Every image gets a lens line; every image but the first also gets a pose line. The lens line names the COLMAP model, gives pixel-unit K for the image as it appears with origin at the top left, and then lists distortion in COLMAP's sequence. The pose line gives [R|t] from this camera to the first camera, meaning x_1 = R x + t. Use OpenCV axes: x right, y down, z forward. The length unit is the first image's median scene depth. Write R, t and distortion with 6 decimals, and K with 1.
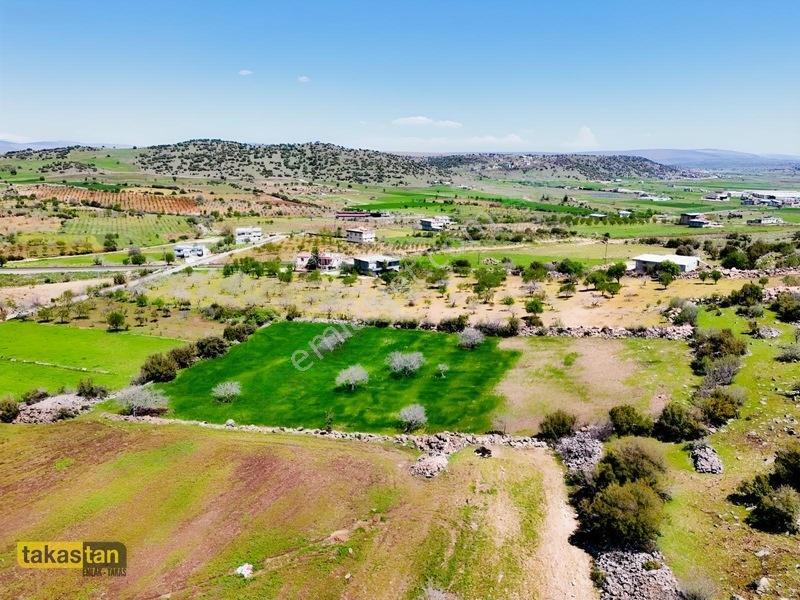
lens RADIAL K [[587.6, 0, 400.0], [0, 587.6, 300.0], [0, 0, 1]] dist [0.073017, -0.067831]
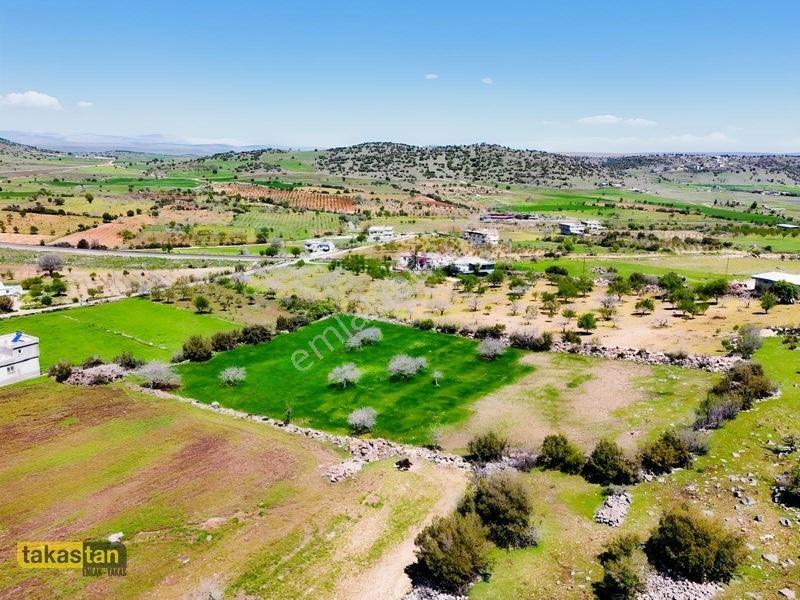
lens RADIAL K [[587.6, 0, 400.0], [0, 587.6, 300.0], [0, 0, 1]] dist [0.073017, -0.067831]
pose [[0.957925, 0.070117, -0.278321, 0.057074], [-0.070701, 0.997466, 0.007951, -0.002430], [0.278173, 0.012061, 0.960455, 0.010991]]
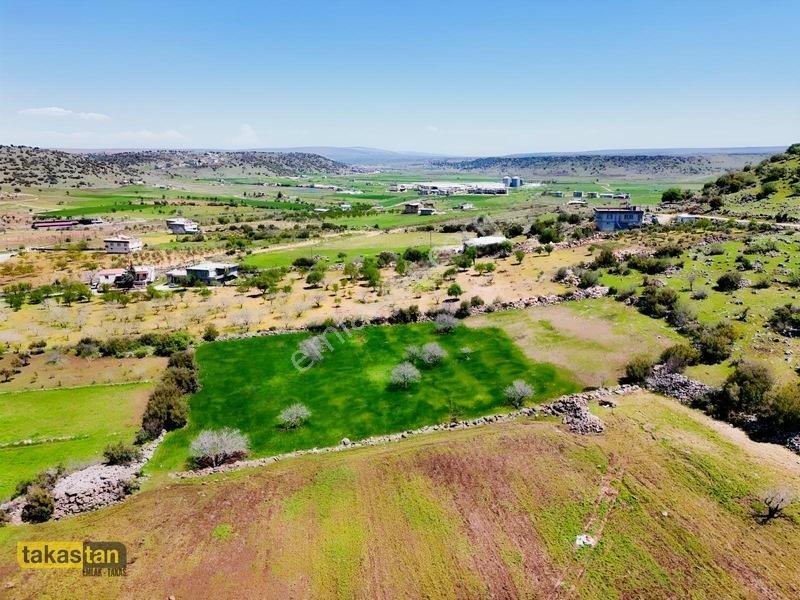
lens RADIAL K [[587.6, 0, 400.0], [0, 587.6, 300.0], [0, 0, 1]] dist [0.073017, -0.067831]
pose [[0.859918, -0.133117, 0.492769, -0.115382], [0.130704, 0.990633, 0.039522, -0.007568], [-0.493415, 0.030421, 0.869262, 0.023750]]
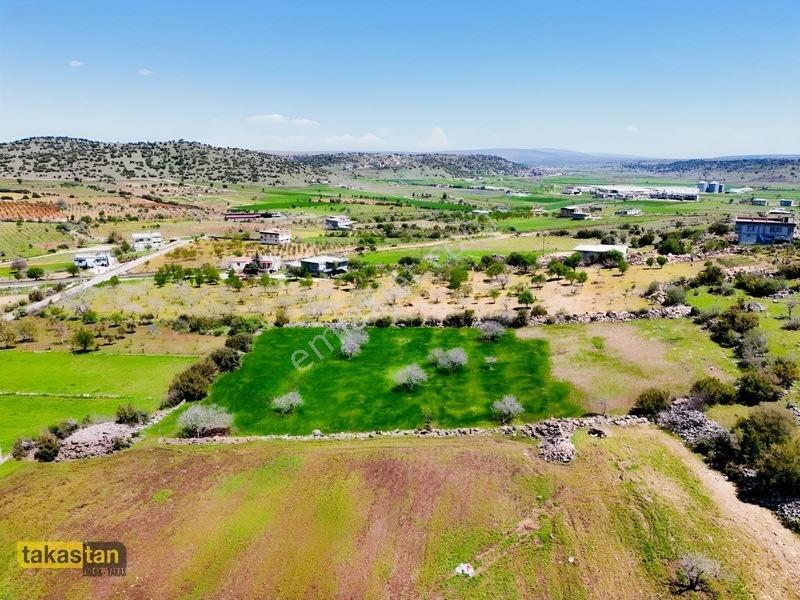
lens RADIAL K [[587.6, 0, 400.0], [0, 587.6, 300.0], [0, 0, 1]] dist [0.073017, -0.067831]
pose [[0.973595, -0.058913, 0.220549, -0.063298], [0.058530, 0.998251, 0.008279, -0.001767], [-0.220651, 0.004848, 0.975341, 0.004900]]
